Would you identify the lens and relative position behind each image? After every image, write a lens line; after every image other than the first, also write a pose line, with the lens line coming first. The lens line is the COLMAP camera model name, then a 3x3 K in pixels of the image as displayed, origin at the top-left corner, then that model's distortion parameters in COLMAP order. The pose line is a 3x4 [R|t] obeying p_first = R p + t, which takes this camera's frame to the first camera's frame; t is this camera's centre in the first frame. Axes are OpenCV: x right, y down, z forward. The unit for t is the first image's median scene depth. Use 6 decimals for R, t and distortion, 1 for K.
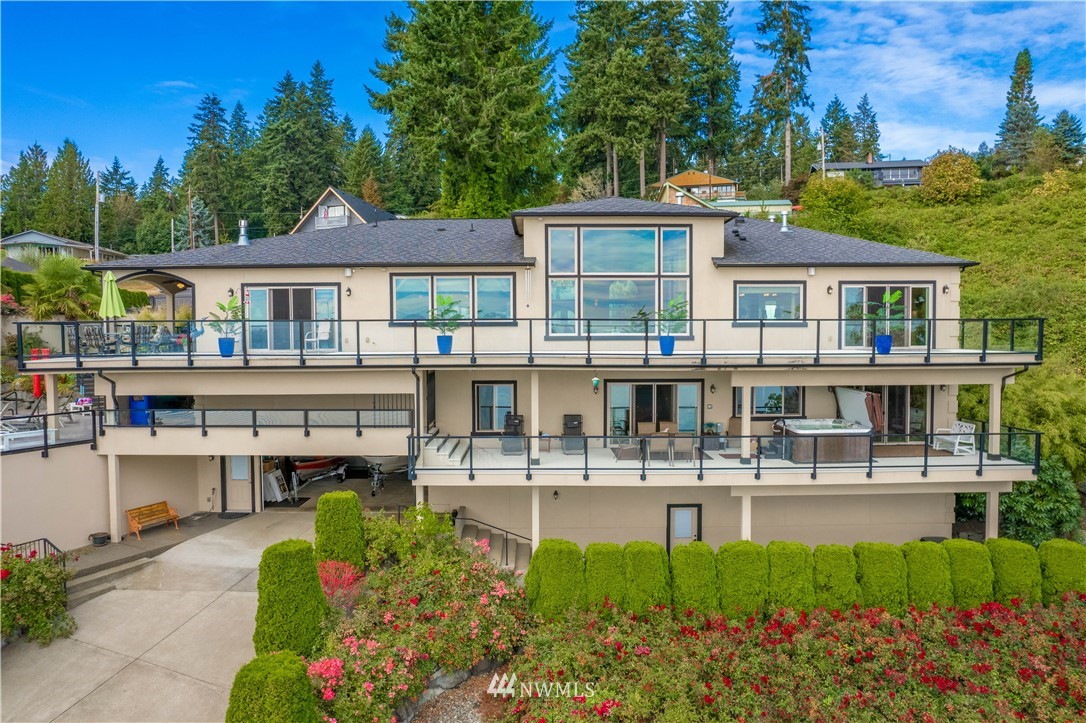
lens RADIAL K [[702.9, 0, 543.0], [0, 702.9, 361.5], [0, 0, 1]] dist [-0.091028, 0.086845]
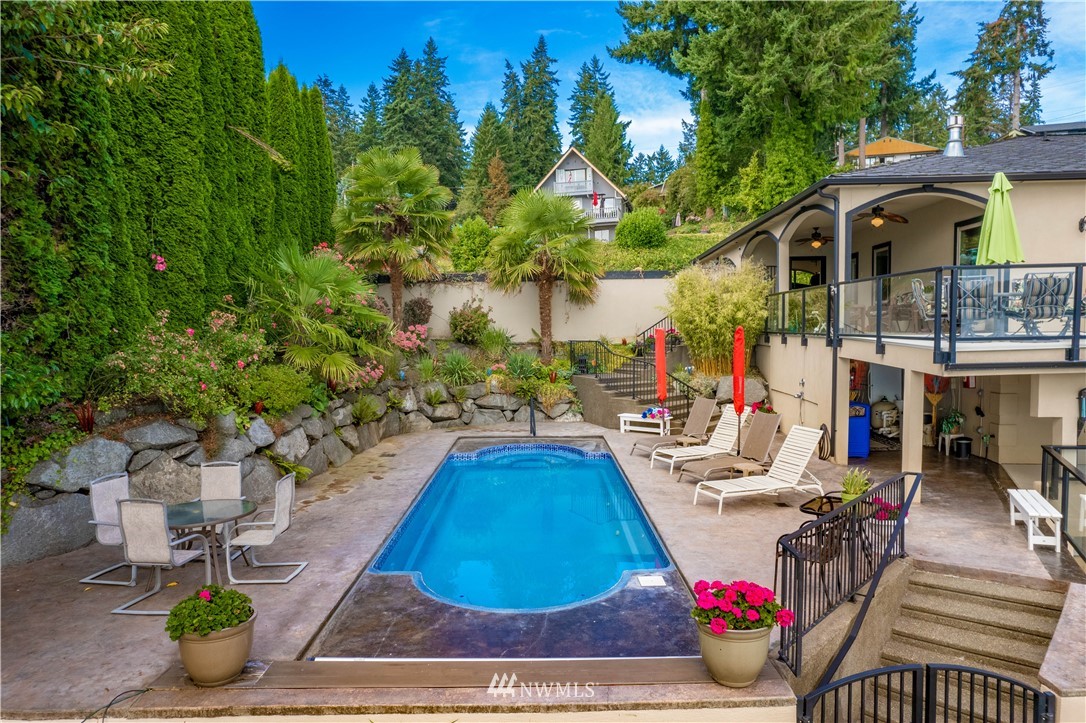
lens RADIAL K [[693.1, 0, 543.0], [0, 693.1, 361.5], [0, 0, 1]] dist [-0.079749, 0.070178]
pose [[0.997470, -0.000651, -0.071090, -0.190170], [0.001885, 0.999849, 0.017288, -0.000066], [0.071068, -0.017378, 0.997320, 0.095352]]
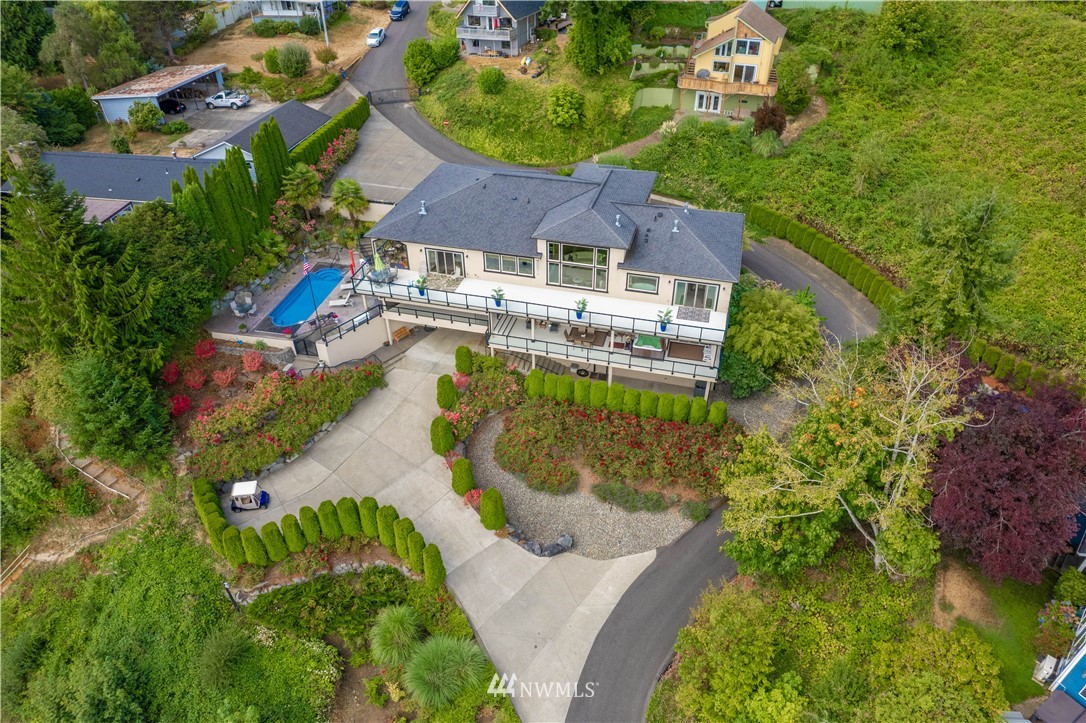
lens RADIAL K [[693.1, 0, 543.0], [0, 693.1, 361.5], [0, 0, 1]] dist [-0.079749, 0.070178]
pose [[0.962294, 0.157962, -0.221448, 0.124339], [-0.005531, 0.825302, 0.564665, -0.256465], [0.271956, -0.542149, 0.795056, -0.226231]]
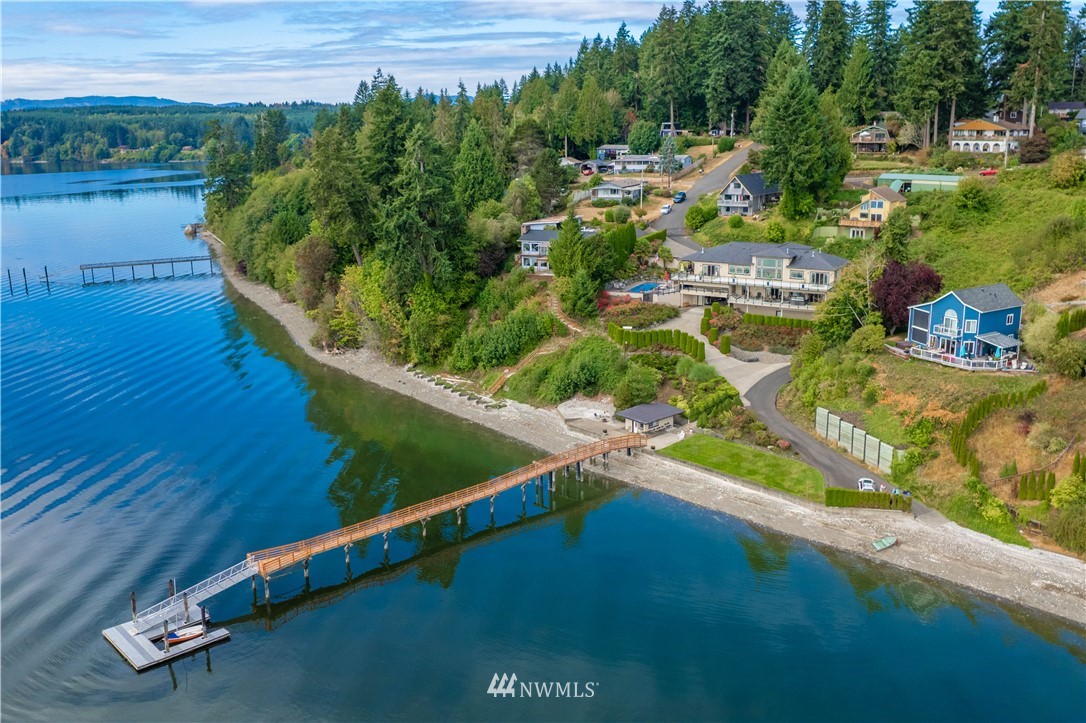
lens RADIAL K [[941.4, 0, 543.0], [0, 941.4, 361.5], [0, 0, 1]] dist [-0.052044, 0.003322]
pose [[0.855991, 0.120647, -0.502717, 0.524782], [-0.007262, 0.975100, 0.221648, -0.226268], [0.516940, -0.186078, 0.835552, -1.362004]]
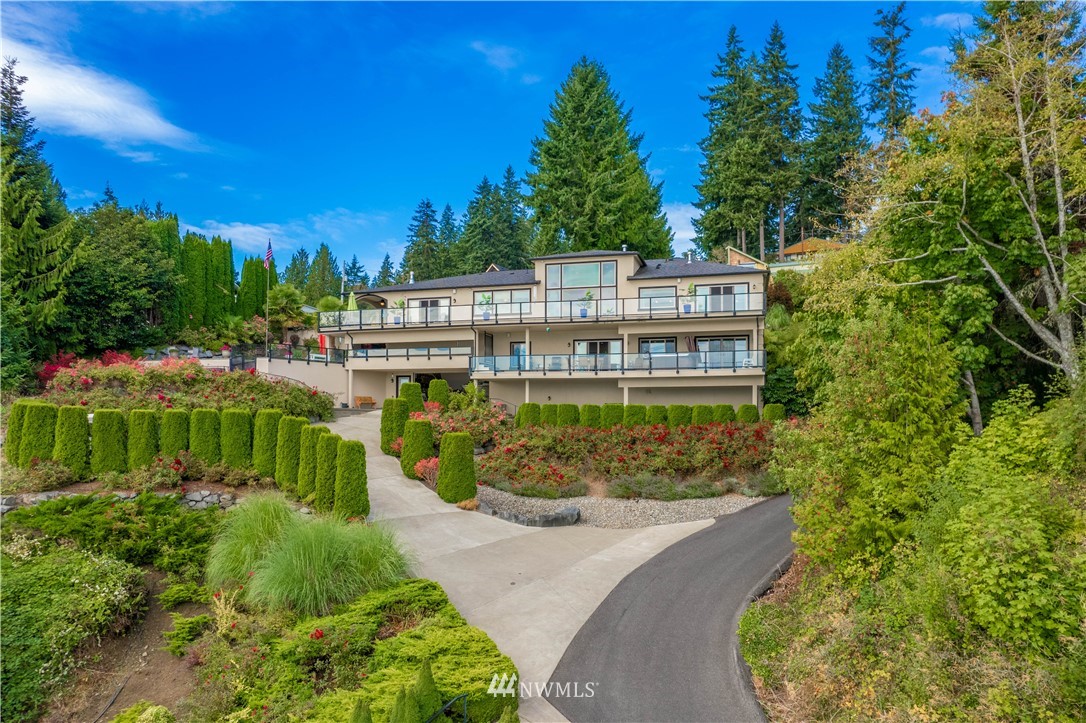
lens RADIAL K [[706.6, 0, 542.4], [0, 706.6, 405.4], [0, 0, 1]] dist [-0.046771, 0.003849]
pose [[0.959068, 0.003523, -0.283155, 0.129227], [-0.019856, 0.998298, -0.054833, 0.073090], [0.282479, 0.058211, 0.957505, -0.210159]]
